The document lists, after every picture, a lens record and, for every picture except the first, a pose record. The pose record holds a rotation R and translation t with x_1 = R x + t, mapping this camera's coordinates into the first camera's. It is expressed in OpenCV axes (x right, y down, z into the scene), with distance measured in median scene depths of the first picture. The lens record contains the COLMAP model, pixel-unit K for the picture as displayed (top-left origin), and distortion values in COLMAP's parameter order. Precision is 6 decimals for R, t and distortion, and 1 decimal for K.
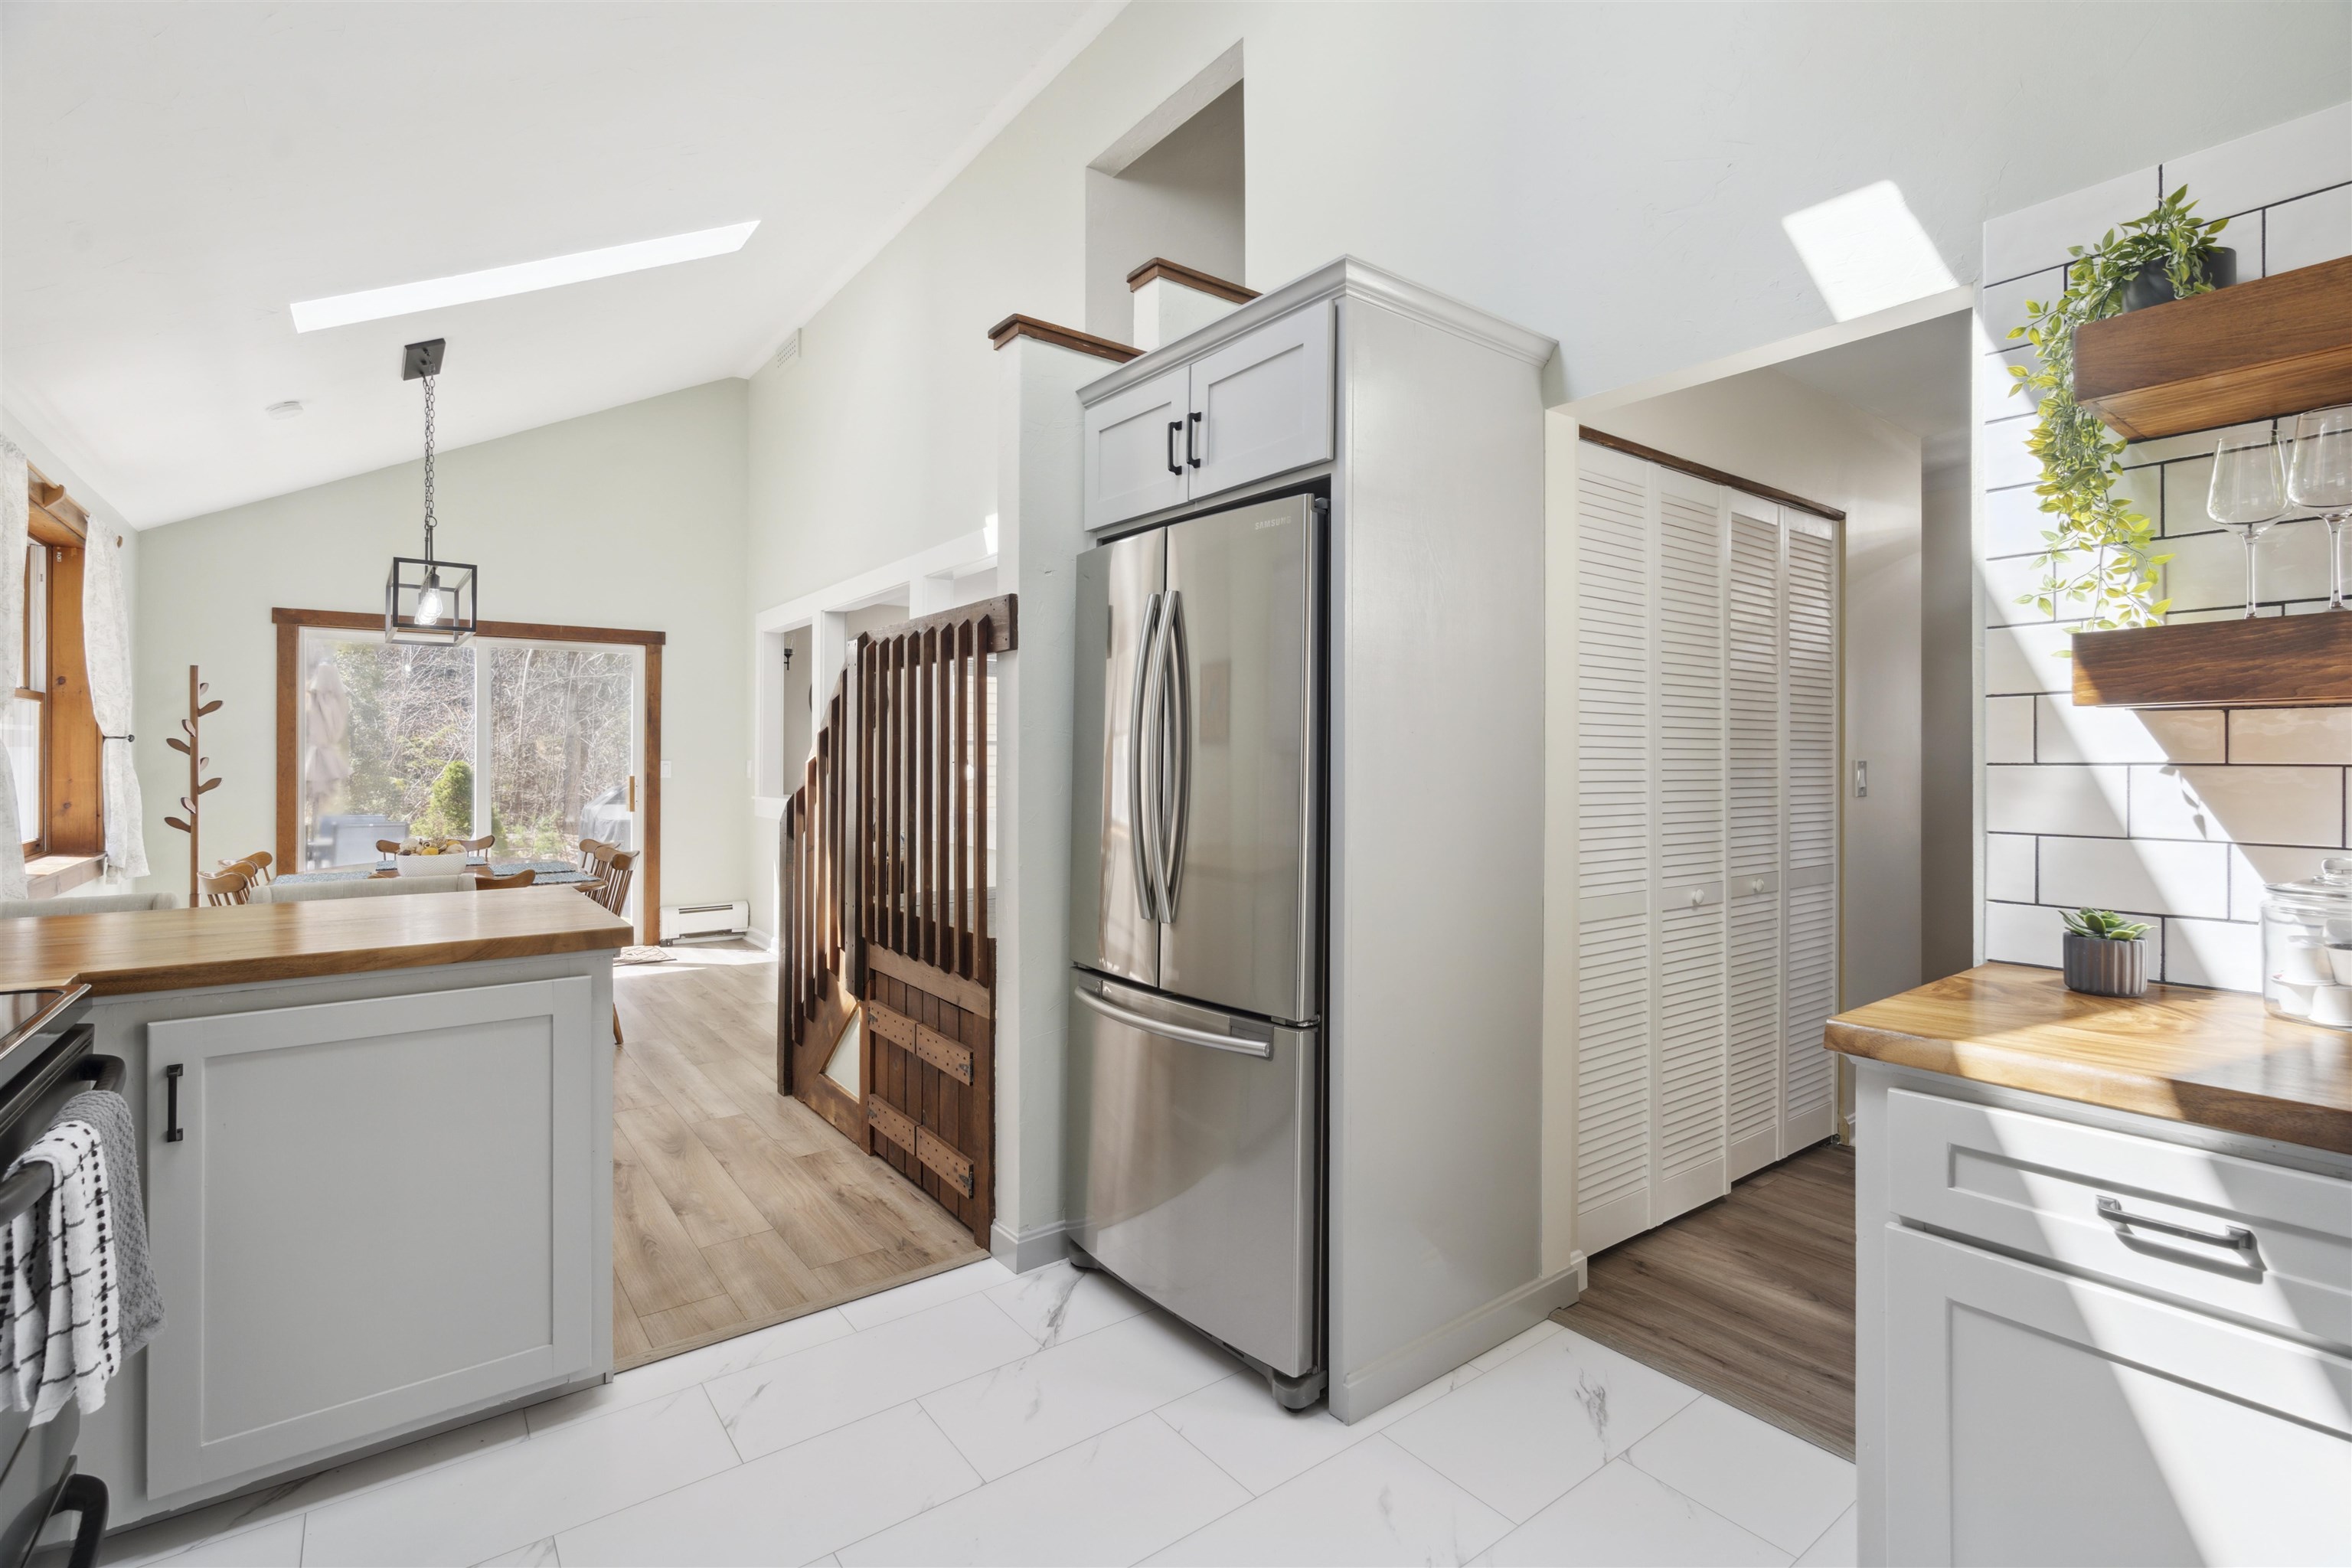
lens RADIAL K [[1077.6, 0, 1193.5], [0, 1077.6, 760.2], [0, 0, 1]] dist [-0.011525, 0.005009]
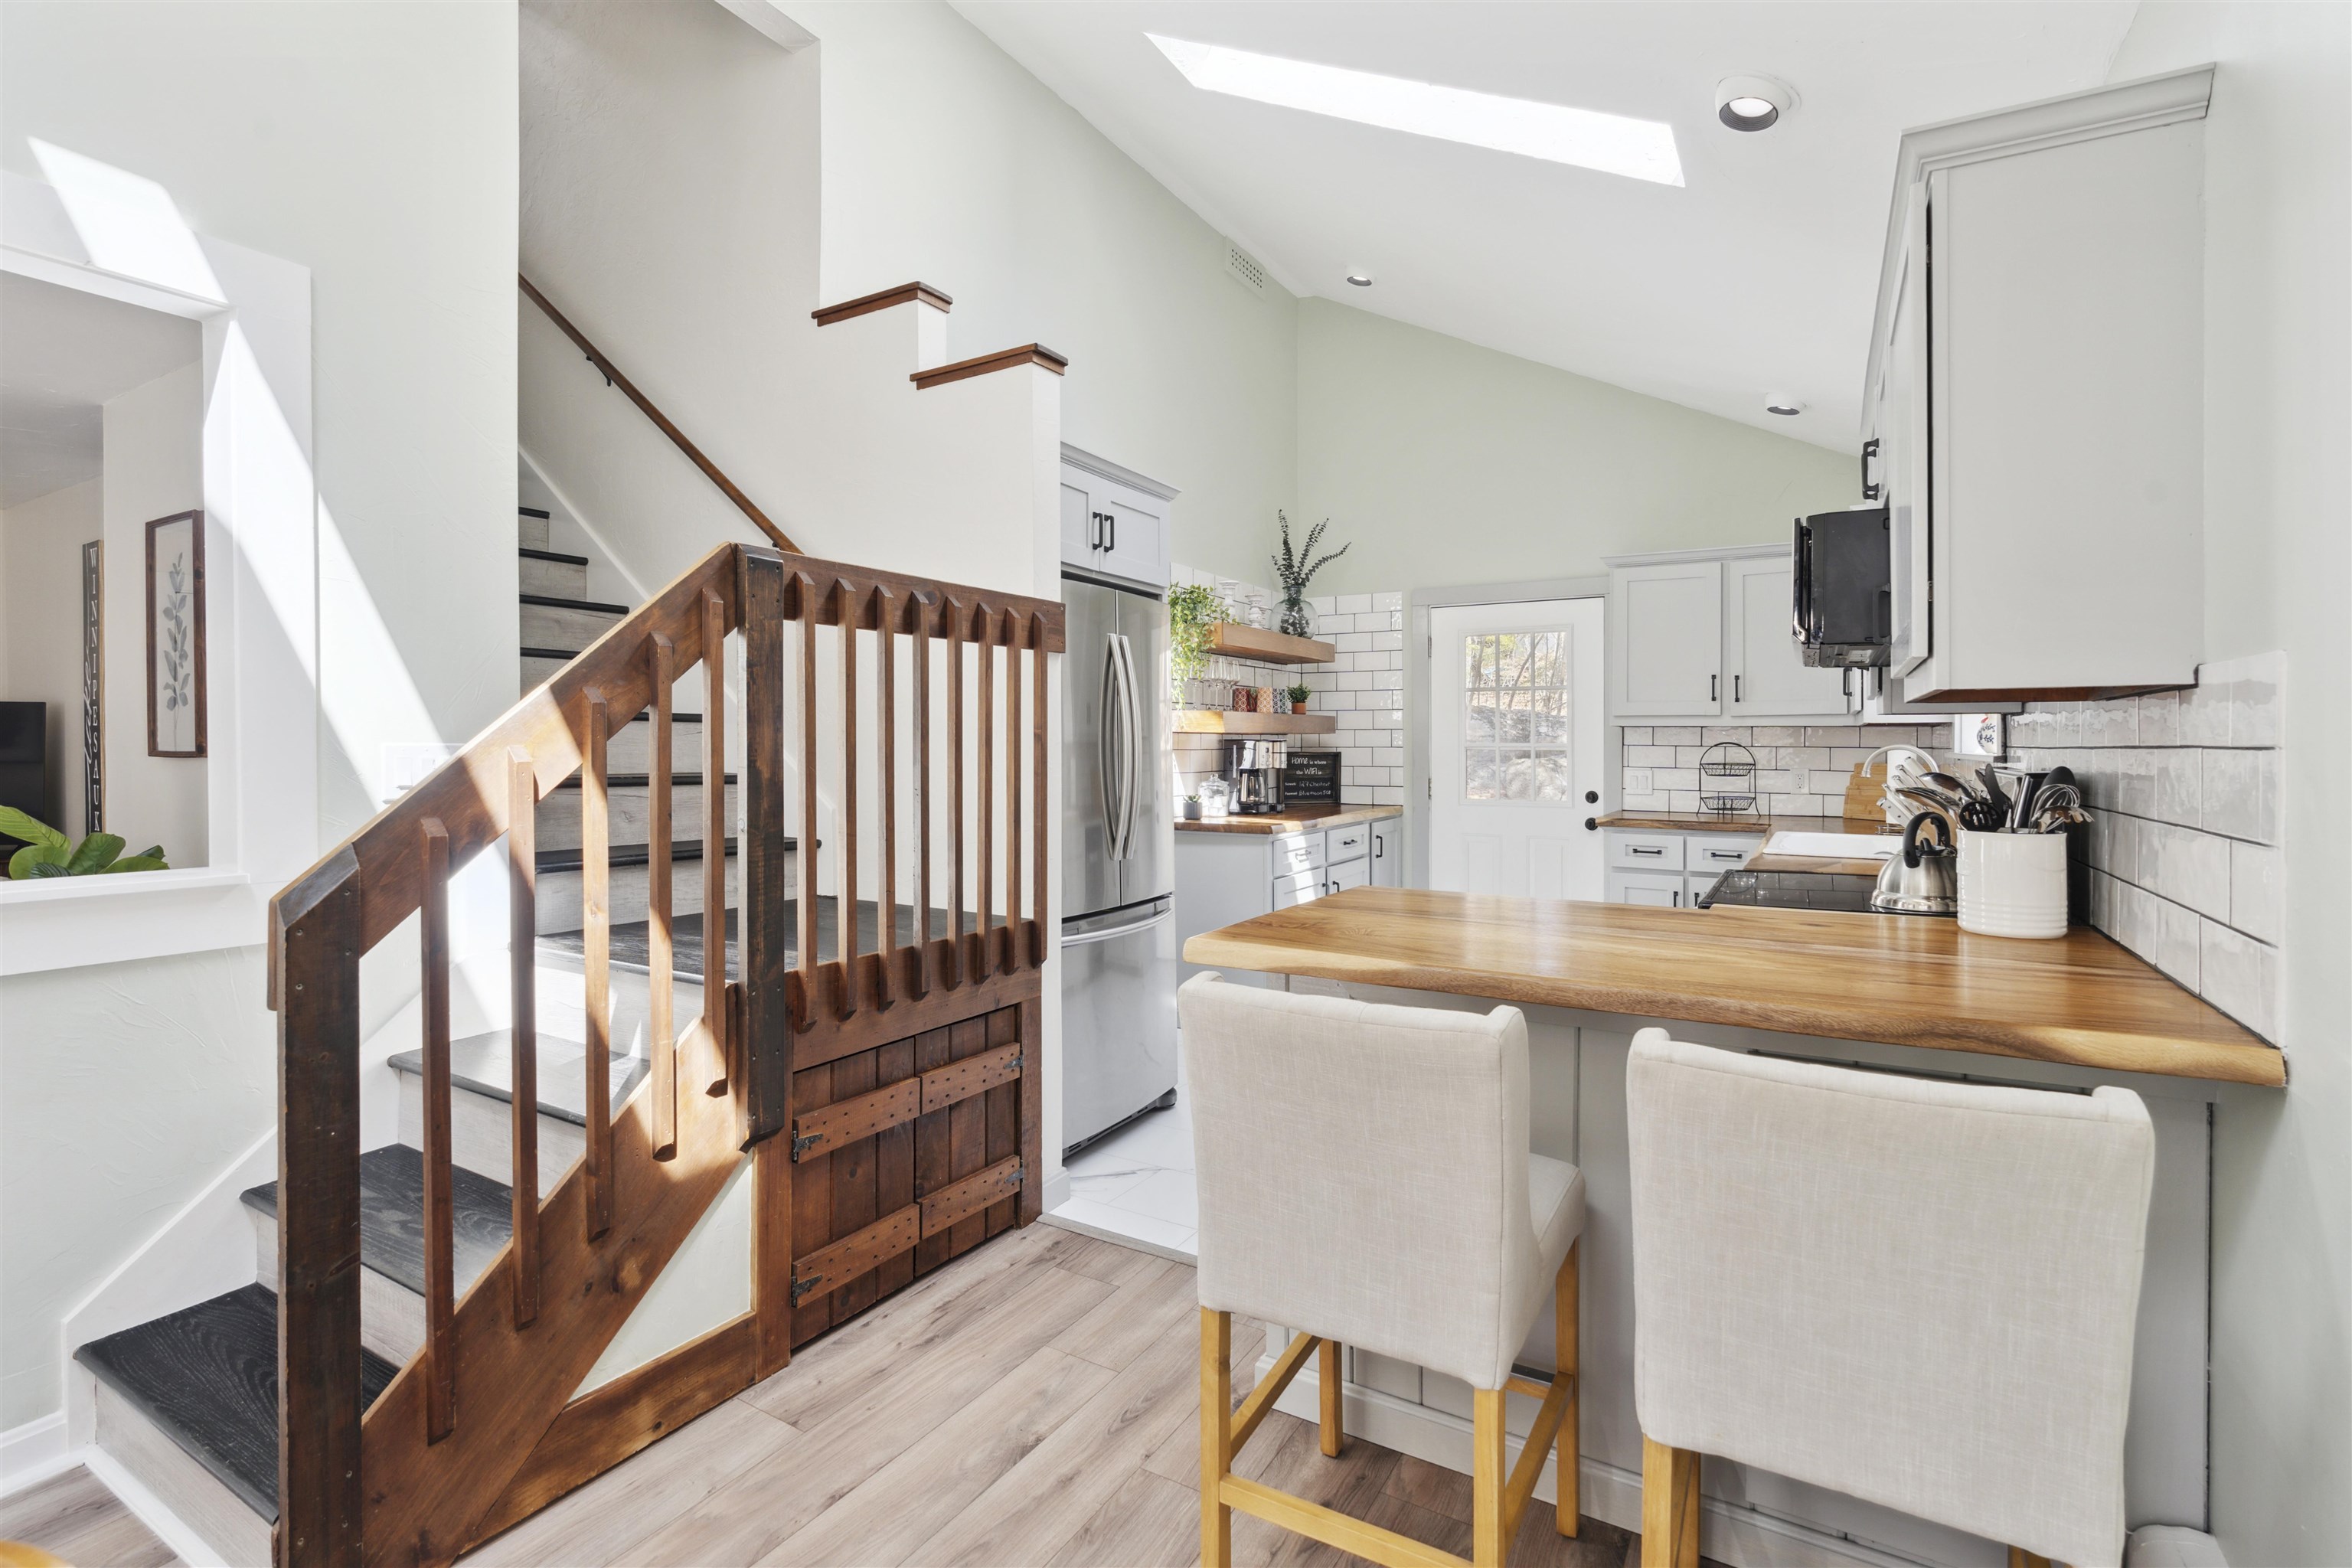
lens RADIAL K [[1061.6, 0, 1156.0], [0, 1061.6, 784.0], [0, 0, 1]] dist [-0.013714, 0.005126]
pose [[-0.355122, -0.013790, 0.934718, -1.126614], [0.020521, 0.999535, 0.022542, 0.011583], [-0.934595, 0.027187, -0.354674, 1.177912]]
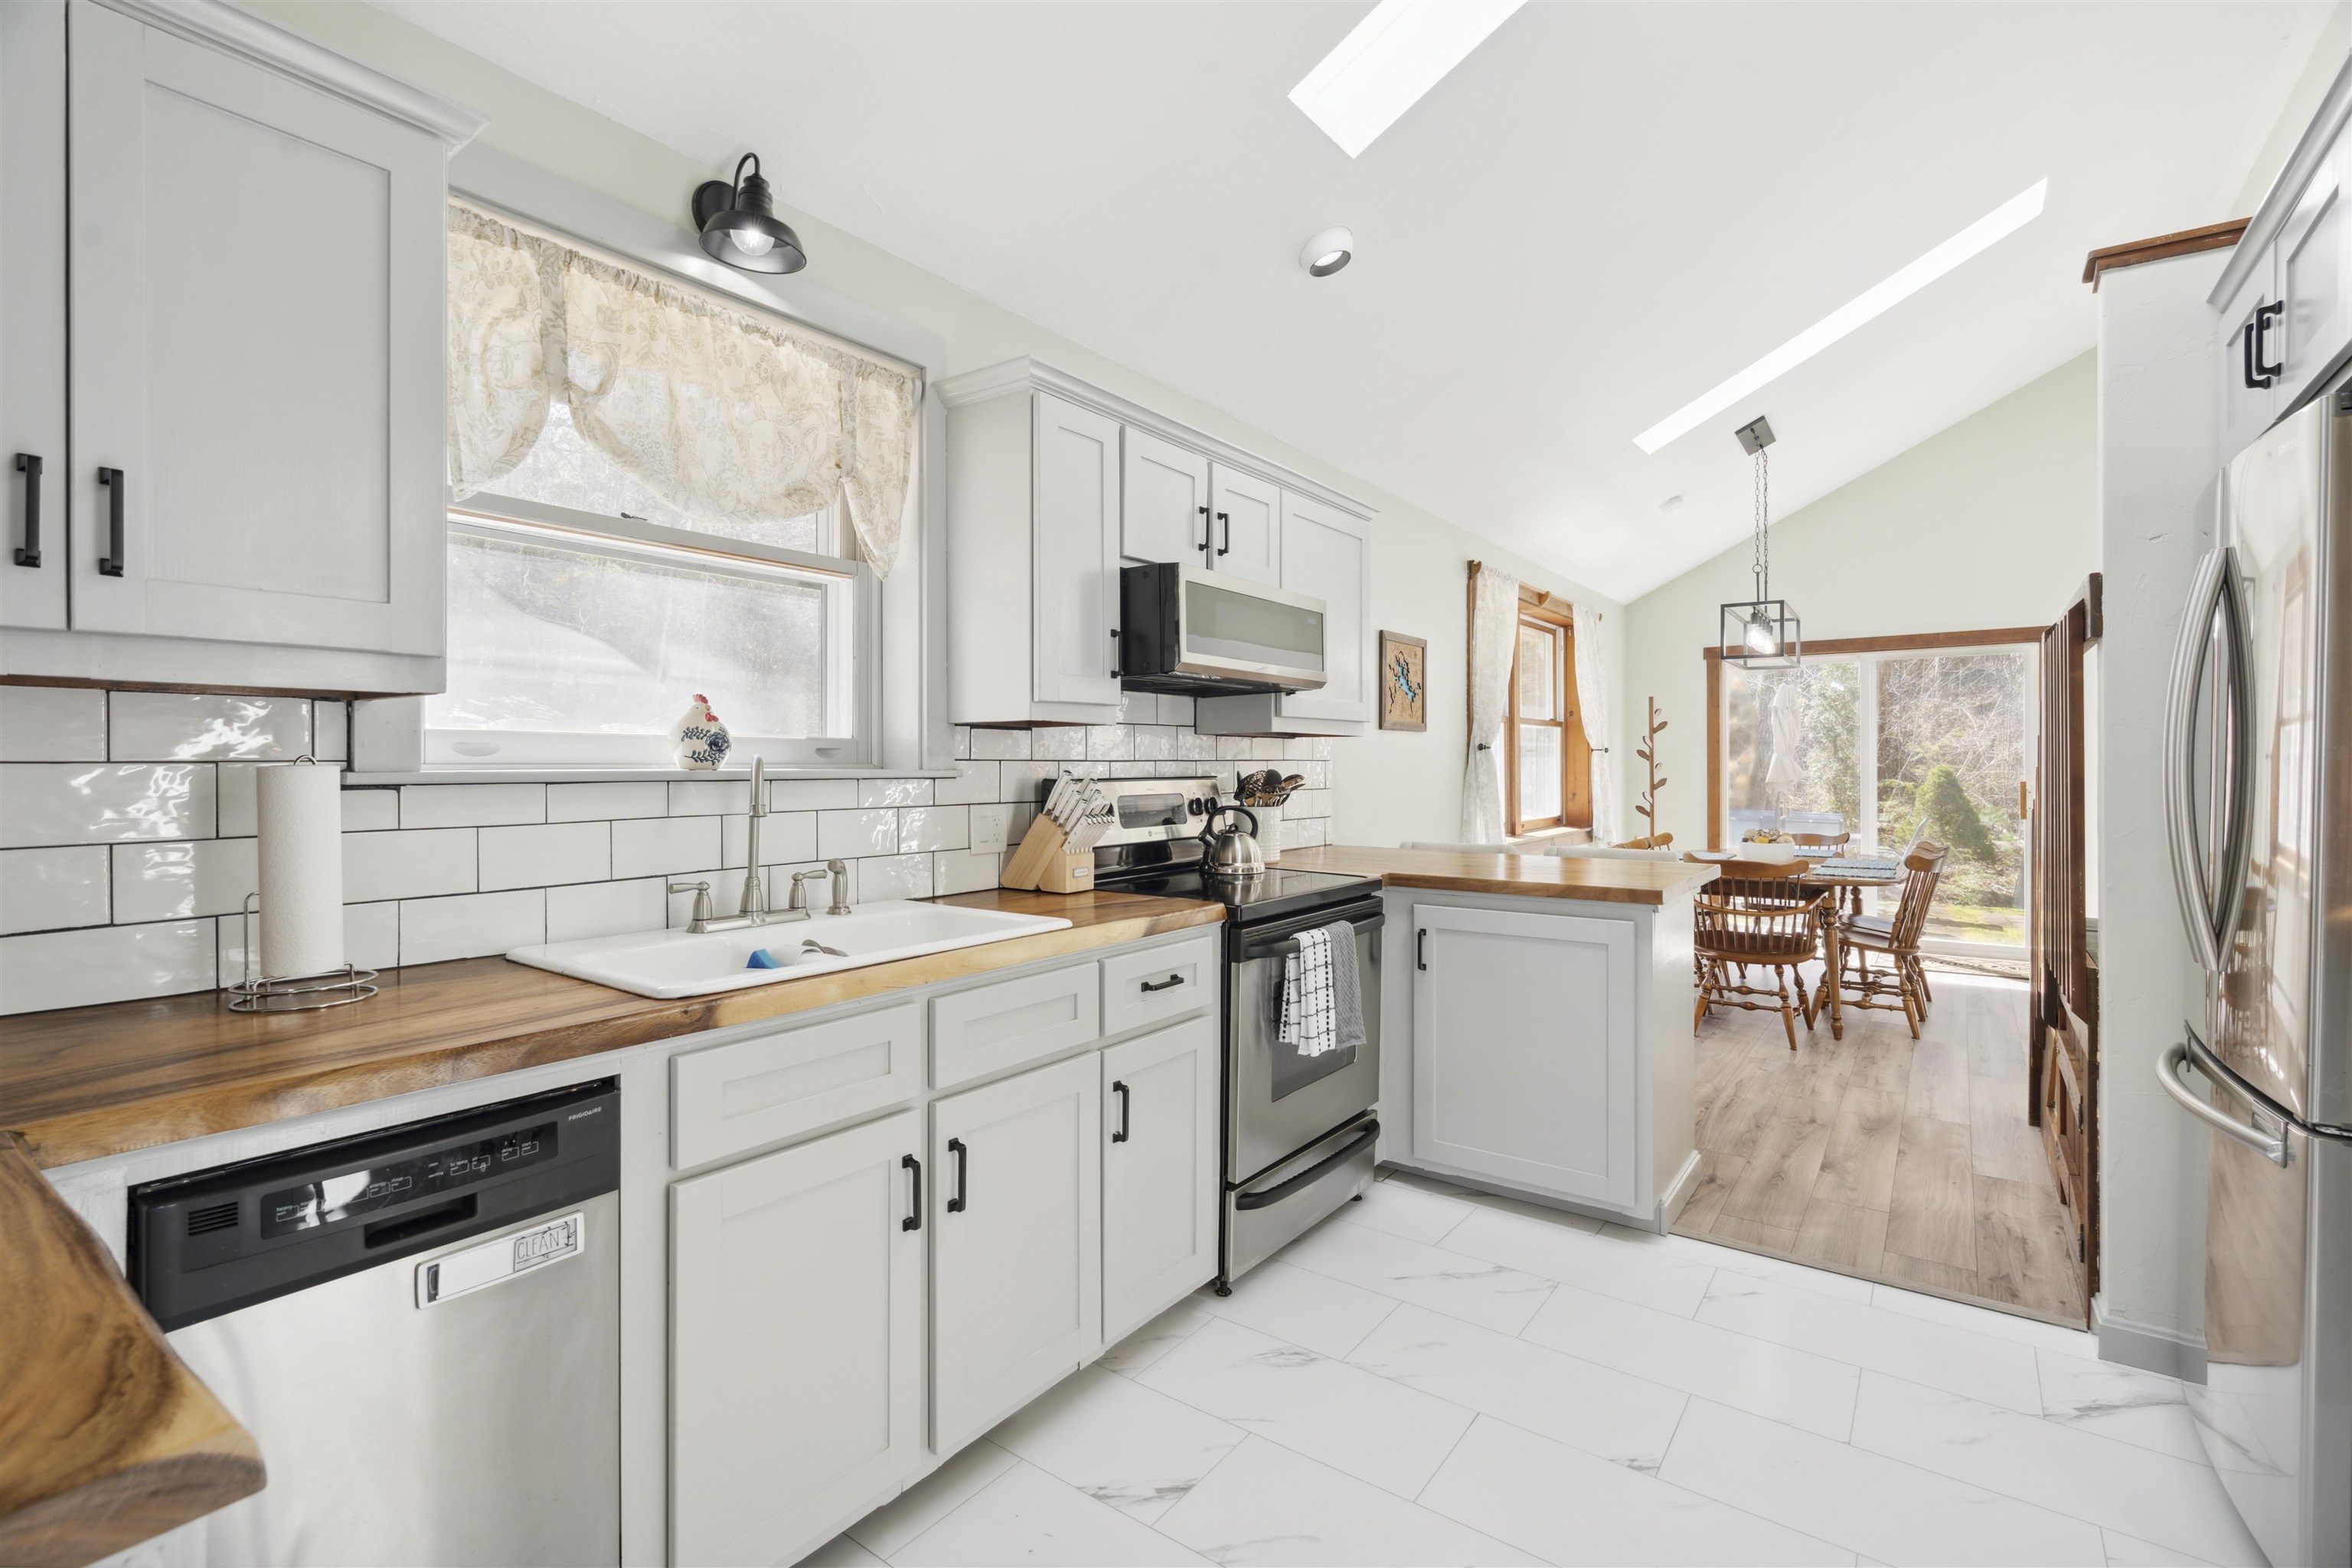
lens RADIAL K [[1061.6, 0, 1156.0], [0, 1061.6, 784.0], [0, 0, 1]] dist [-0.013714, 0.005126]
pose [[0.262062, 0.017285, -0.964896, 0.404231], [-0.000163, 0.999840, 0.017867, 0.000029], [0.965051, -0.004525, 0.262023, 0.041132]]
